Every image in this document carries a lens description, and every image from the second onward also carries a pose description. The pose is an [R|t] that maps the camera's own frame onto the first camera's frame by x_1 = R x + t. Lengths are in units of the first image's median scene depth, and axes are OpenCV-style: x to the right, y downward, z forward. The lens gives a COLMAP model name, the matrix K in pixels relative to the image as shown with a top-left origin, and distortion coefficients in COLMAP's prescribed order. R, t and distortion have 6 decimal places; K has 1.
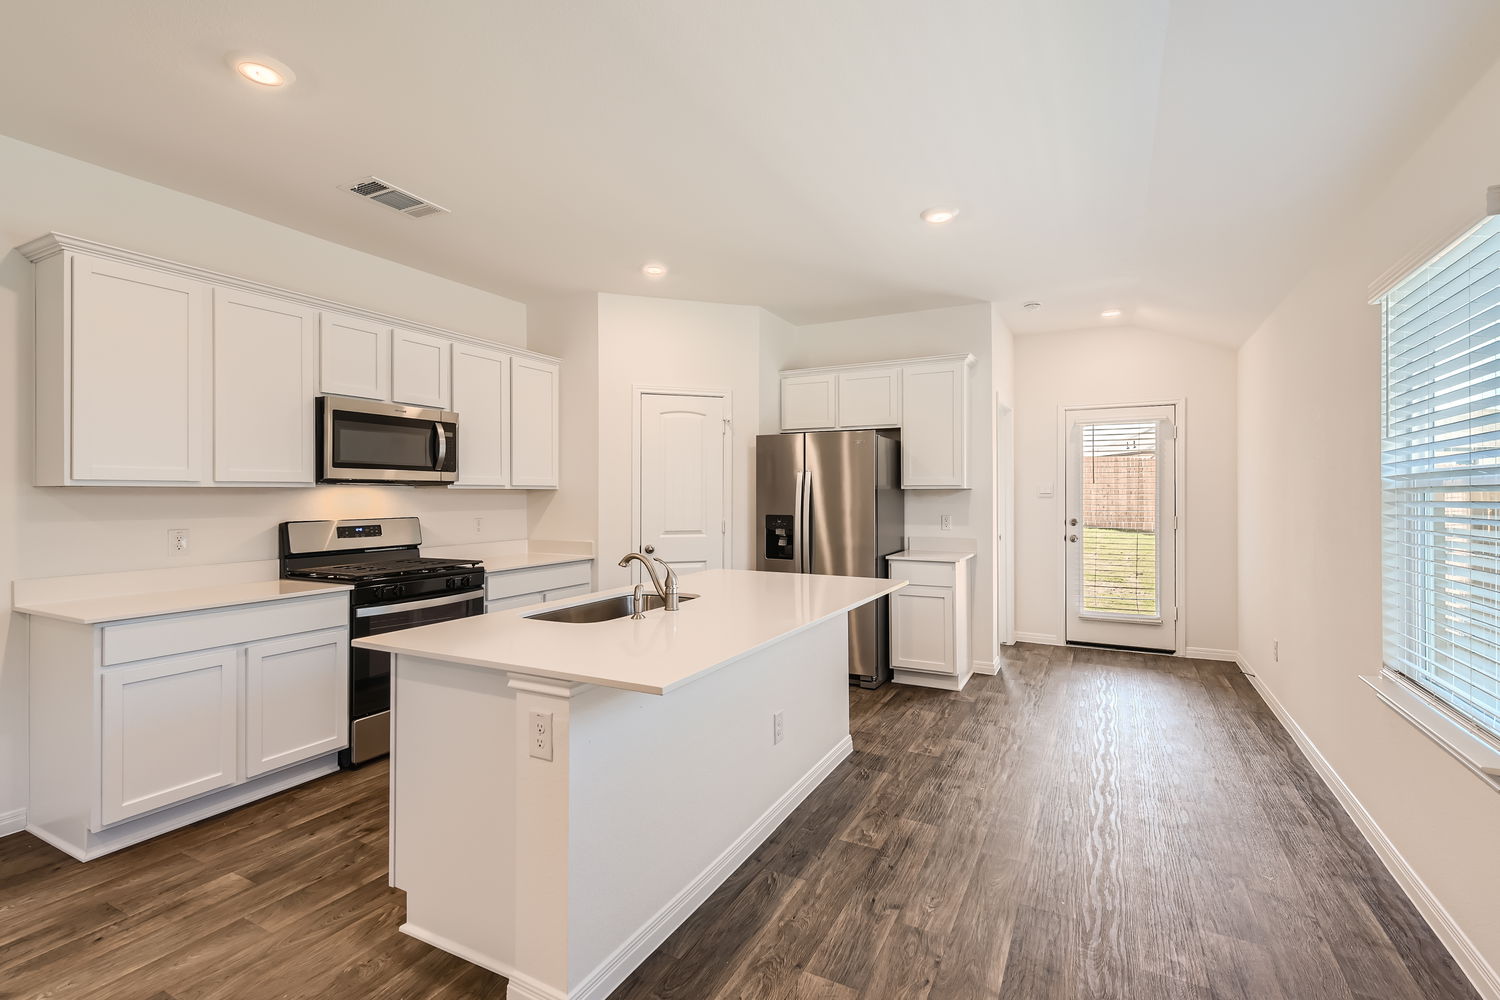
lens RADIAL K [[685.9, 0, 750.0], [0, 685.9, 500.0], [0, 0, 1]] dist [0.021434, -0.000024]
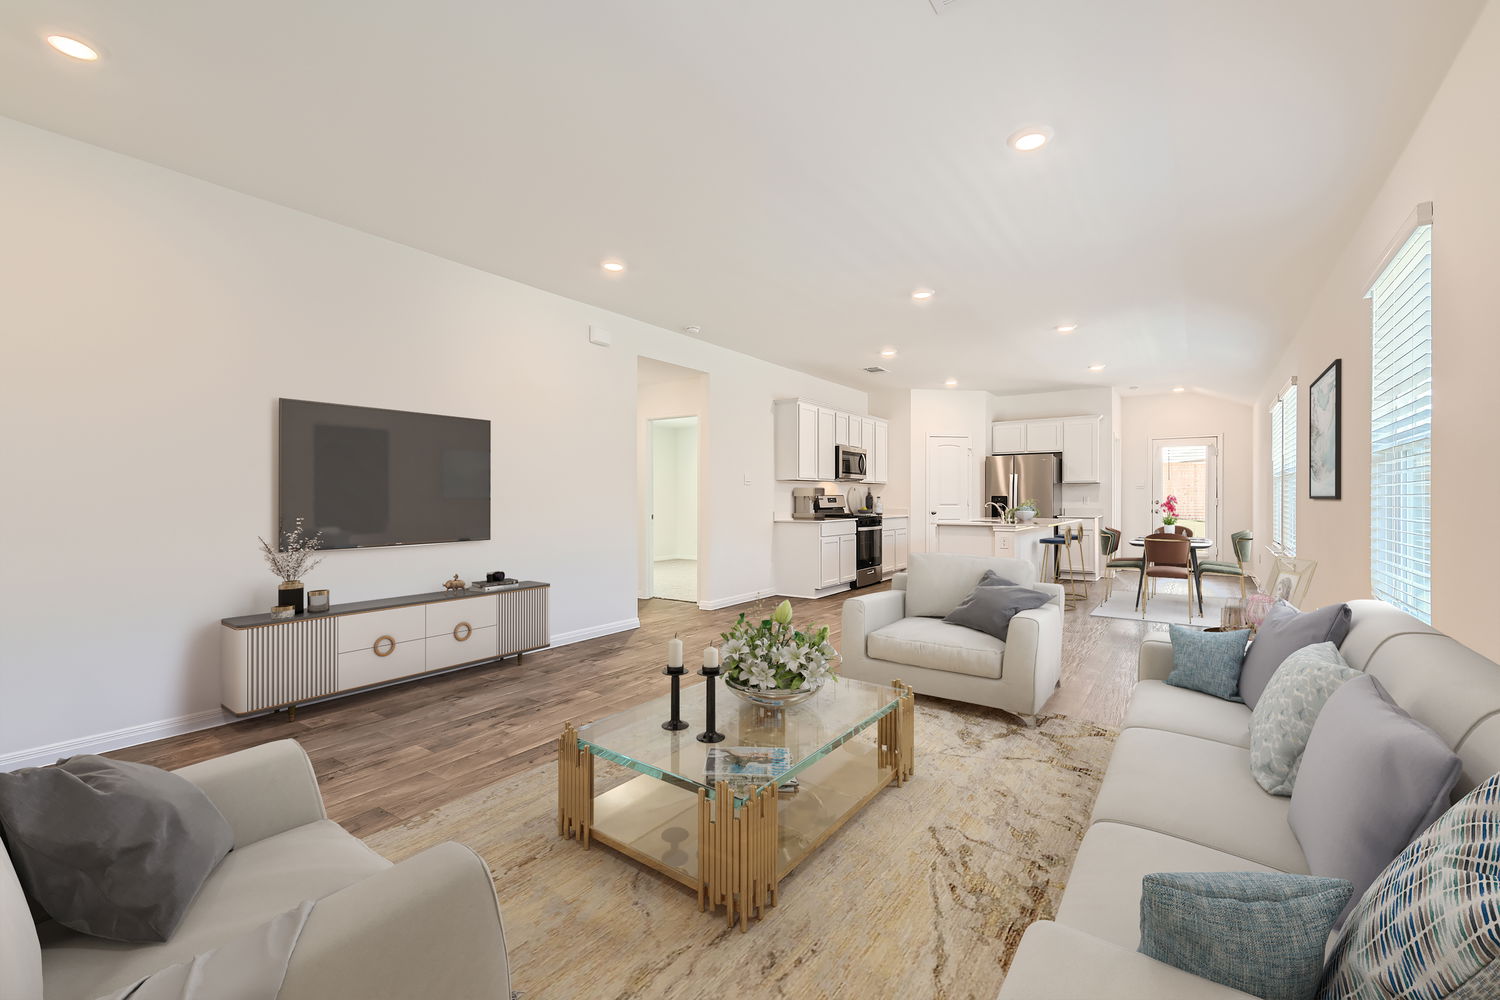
lens RADIAL K [[625.7, 0, 750.0], [0, 625.7, 500.0], [0, 0, 1]] dist [0.001239, 0.000072]
pose [[0.990444, 0.001341, -0.137906, -0.416509], [-0.001830, 0.999992, -0.003415, 0.040585], [0.137900, 0.003635, 0.990439, -0.891466]]
